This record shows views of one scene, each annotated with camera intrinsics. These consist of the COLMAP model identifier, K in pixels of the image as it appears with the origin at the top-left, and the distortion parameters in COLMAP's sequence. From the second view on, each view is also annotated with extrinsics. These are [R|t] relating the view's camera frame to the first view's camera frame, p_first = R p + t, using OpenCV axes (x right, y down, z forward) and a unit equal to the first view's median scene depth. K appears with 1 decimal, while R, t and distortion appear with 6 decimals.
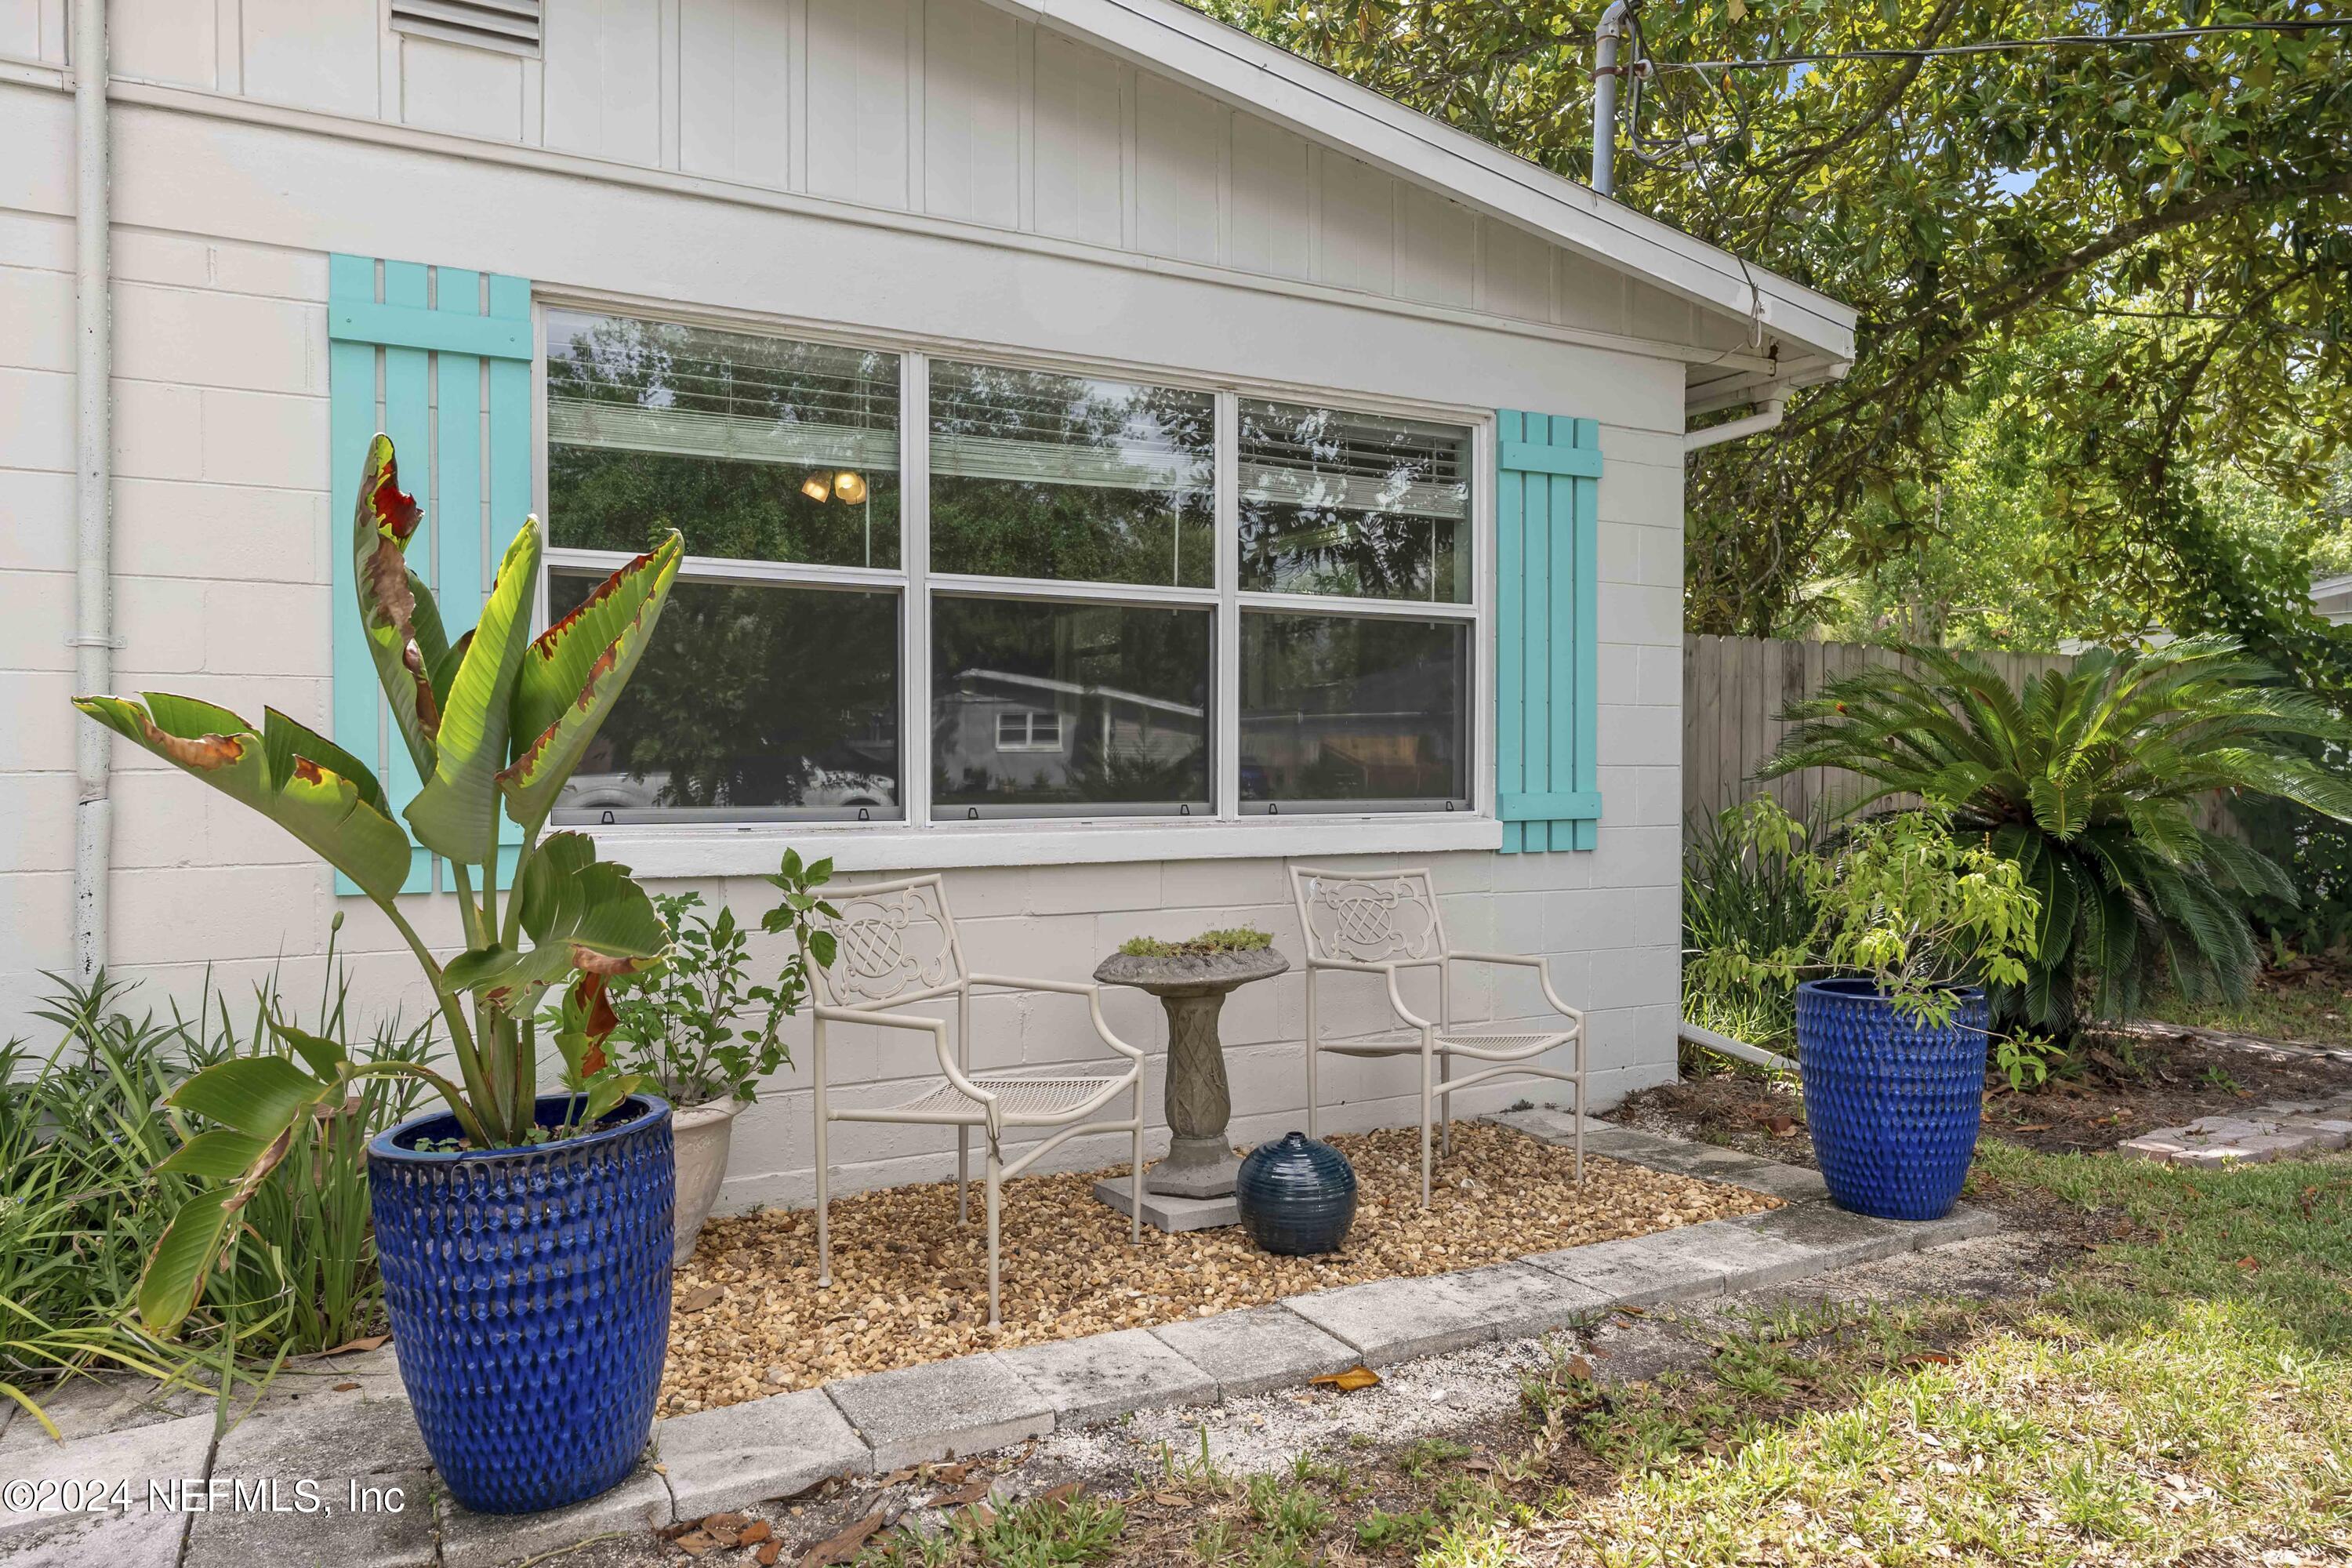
lens RADIAL K [[1638.9, 0, 1173.1], [0, 1638.9, 783.1], [0, 0, 1]] dist [-0.003933, -0.000313]
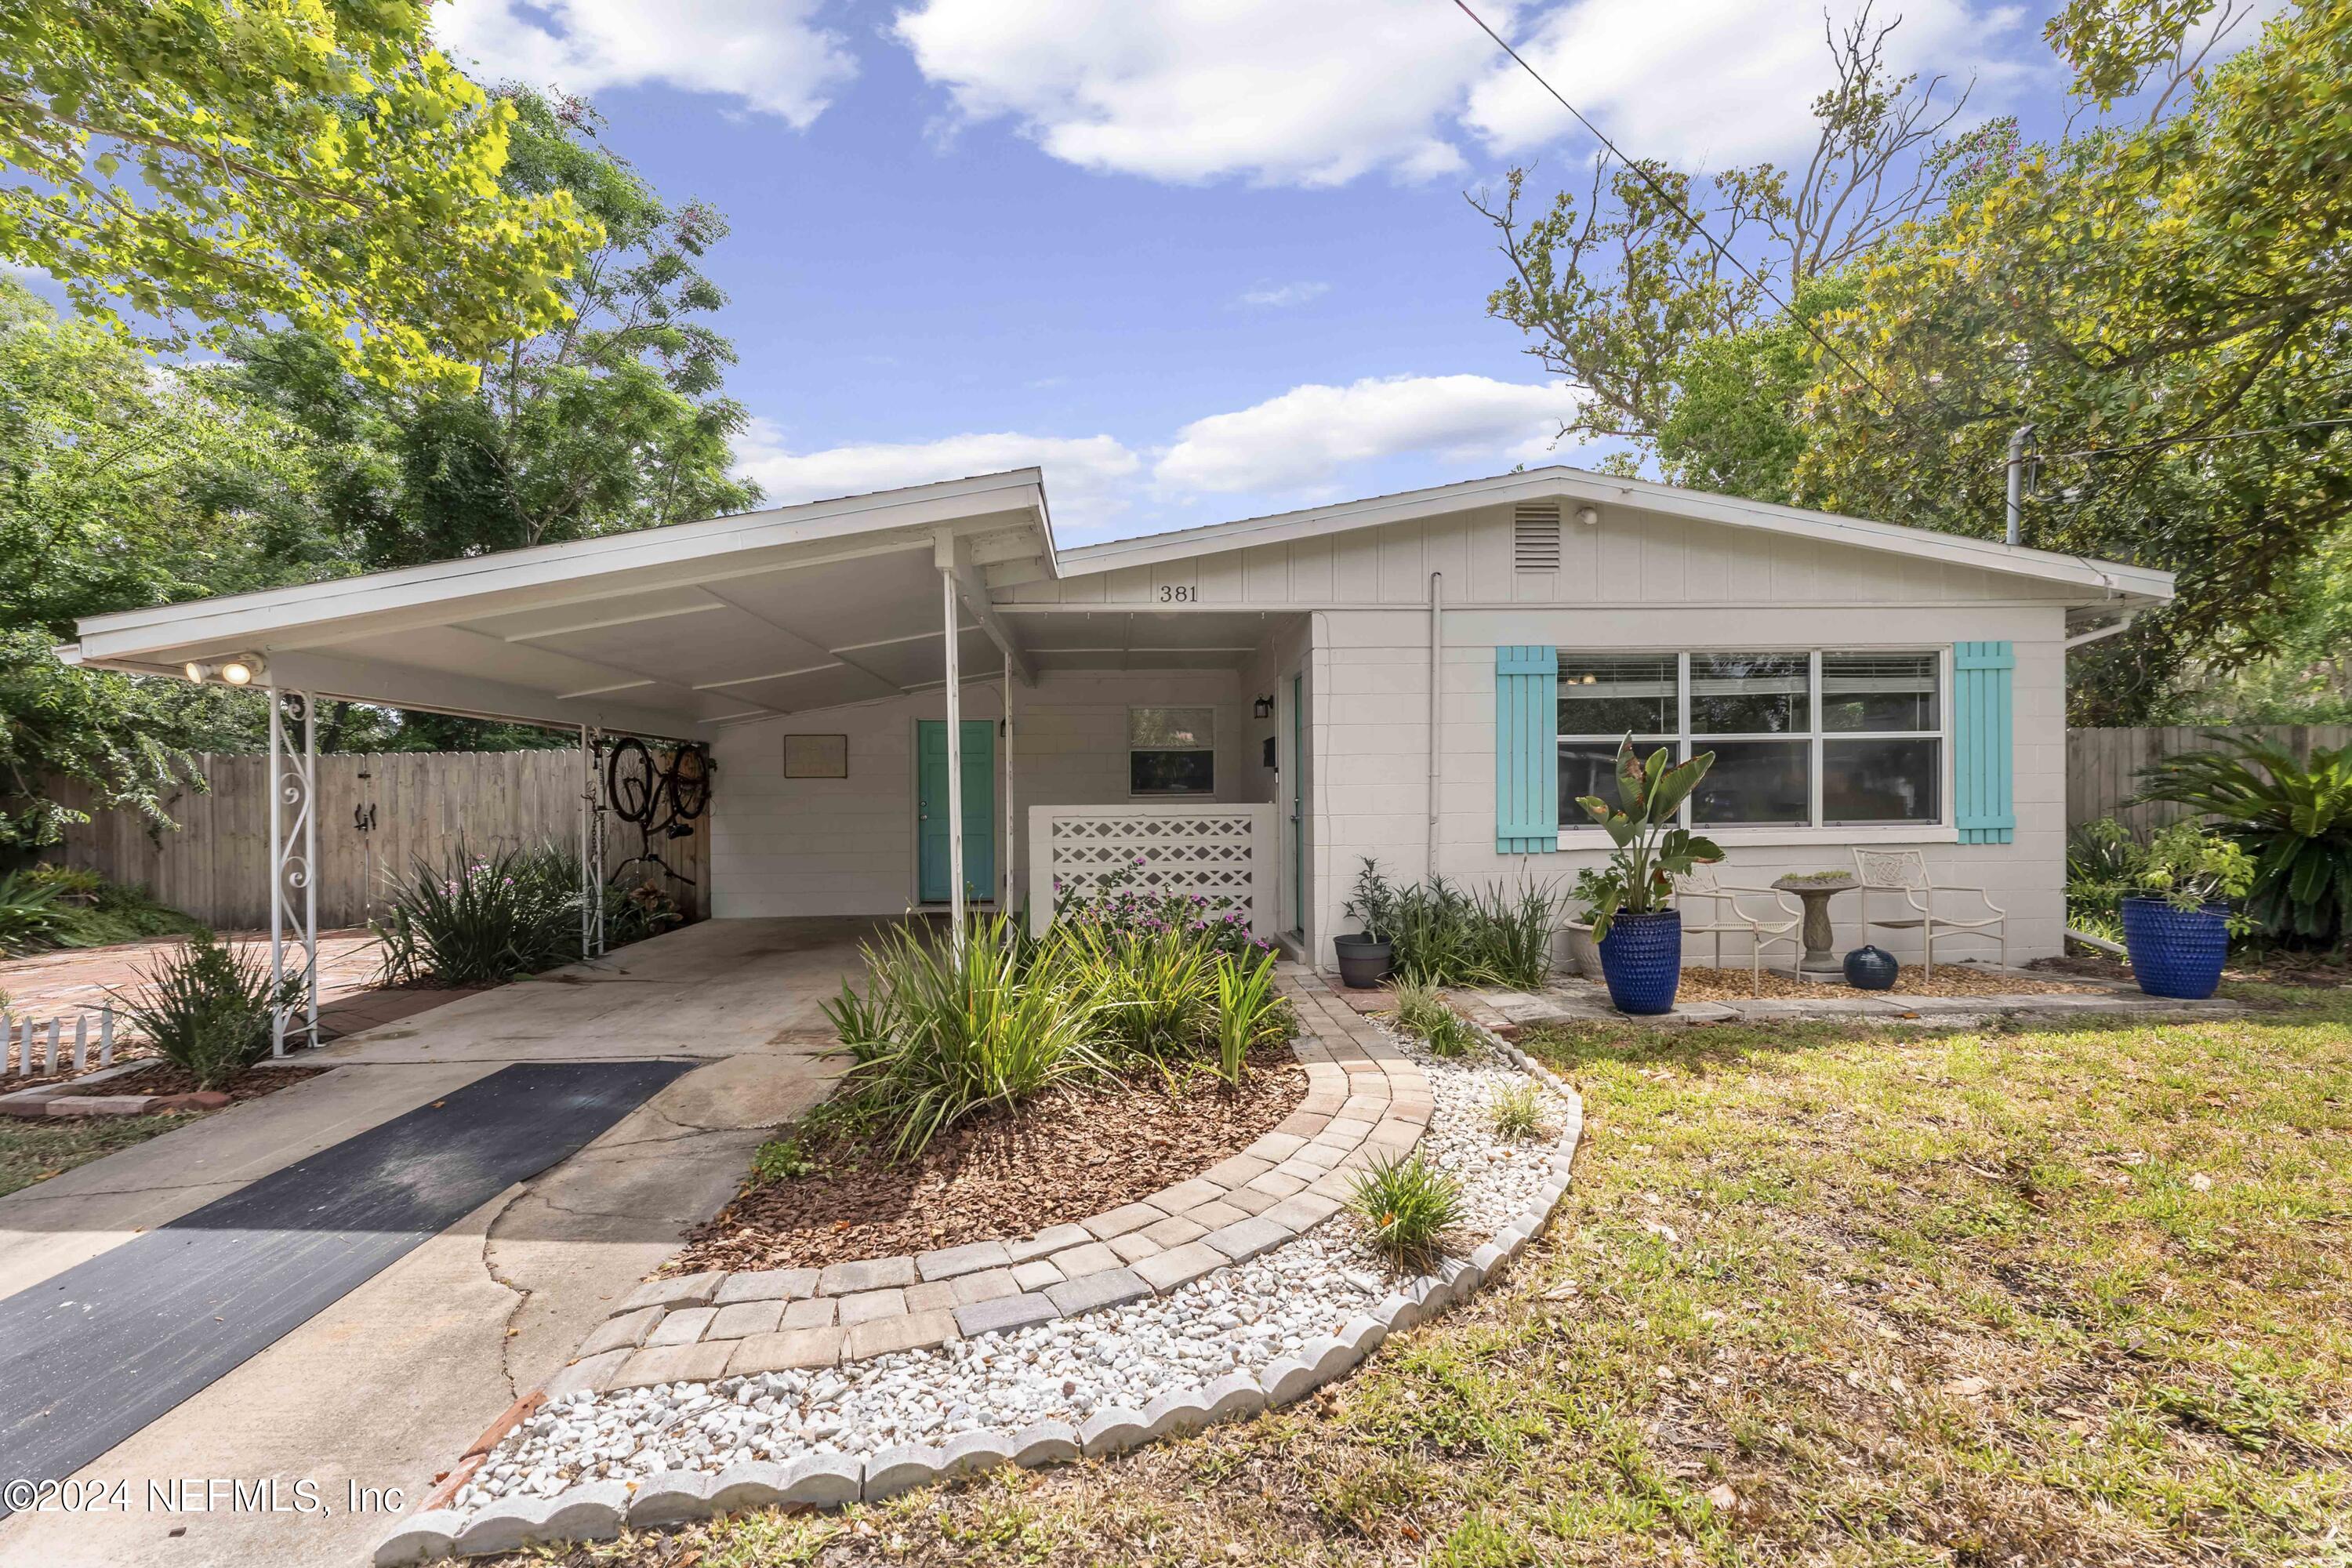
lens RADIAL K [[962.3, 0, 1197.4], [0, 962.3, 814.9], [0, 0, 1]] dist [0.000192, -0.000013]
pose [[0.900068, -0.008288, -0.435670, -0.170216], [0.009981, 0.999949, 0.001598, -0.008593], [0.435634, -0.005787, 0.900105, -0.667126]]
